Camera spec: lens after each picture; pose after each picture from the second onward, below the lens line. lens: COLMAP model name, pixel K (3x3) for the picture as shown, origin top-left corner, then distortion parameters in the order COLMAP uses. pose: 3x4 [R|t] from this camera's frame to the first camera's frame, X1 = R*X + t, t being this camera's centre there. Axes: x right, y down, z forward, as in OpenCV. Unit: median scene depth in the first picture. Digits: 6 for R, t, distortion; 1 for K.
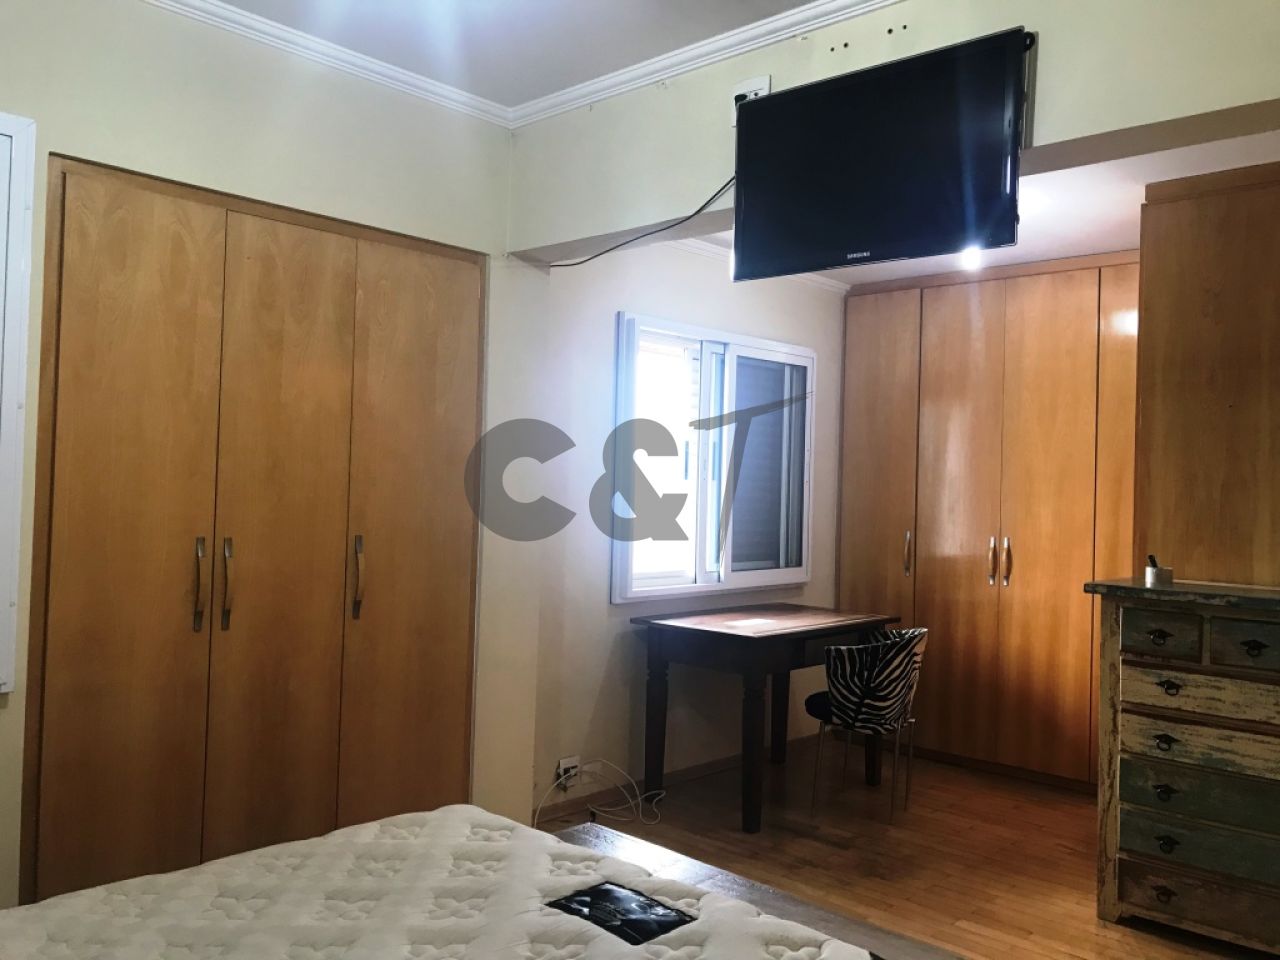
lens RADIAL K [[1057.7, 0, 644.4], [0, 1057.7, 484.3], [0, 0, 1]] dist [0.016539, -0.013453]
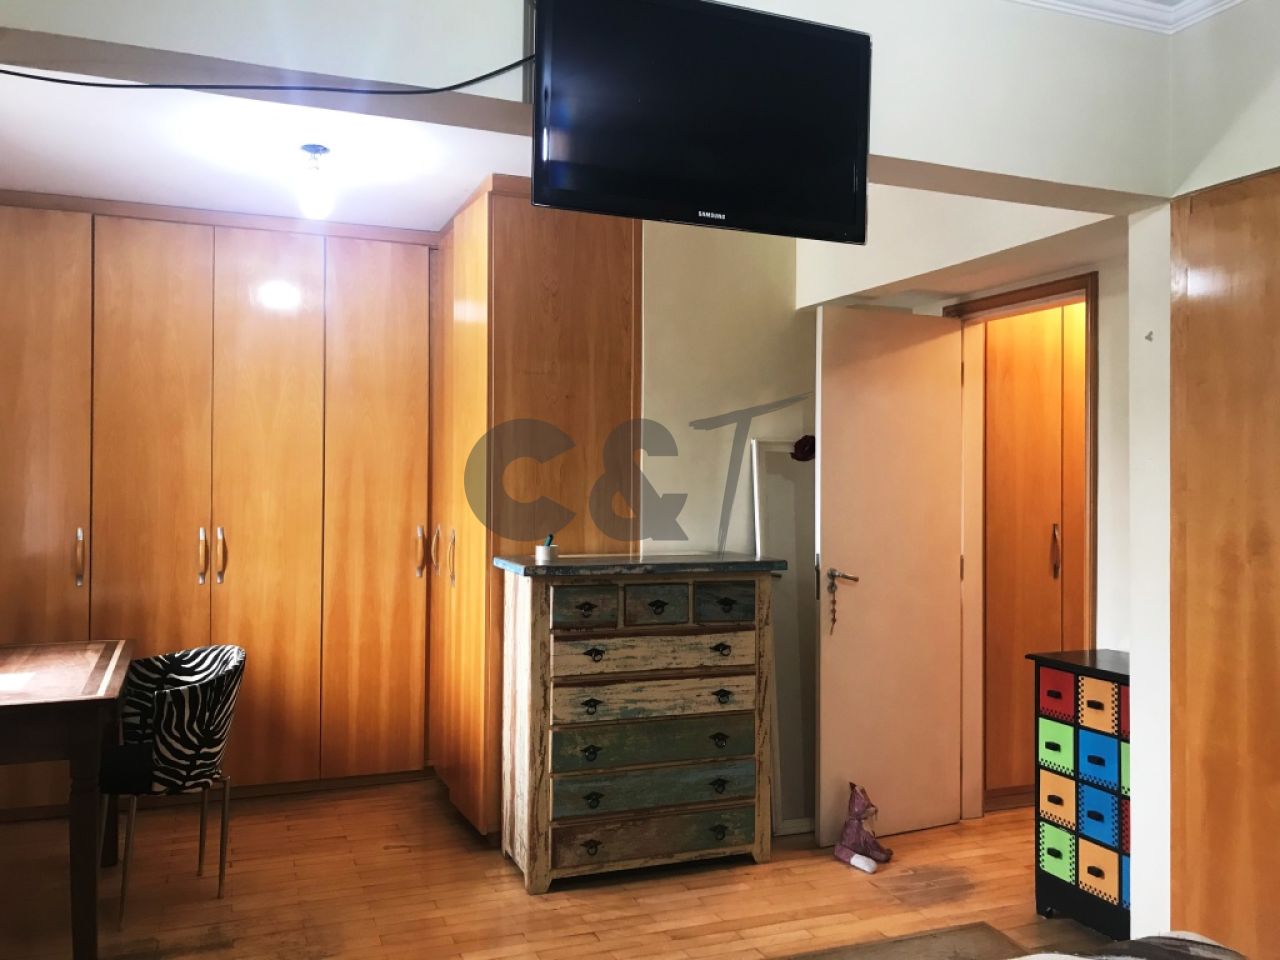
lens RADIAL K [[1057.7, 0, 639.3], [0, 1057.7, 473.2], [0, 0, 1]] dist [0.016539, -0.013453]
pose [[0.436595, -0.022442, 0.899378, -0.443189], [0.007597, 0.999745, 0.021259, -0.015707], [-0.899626, -0.002448, 0.436654, 0.482431]]
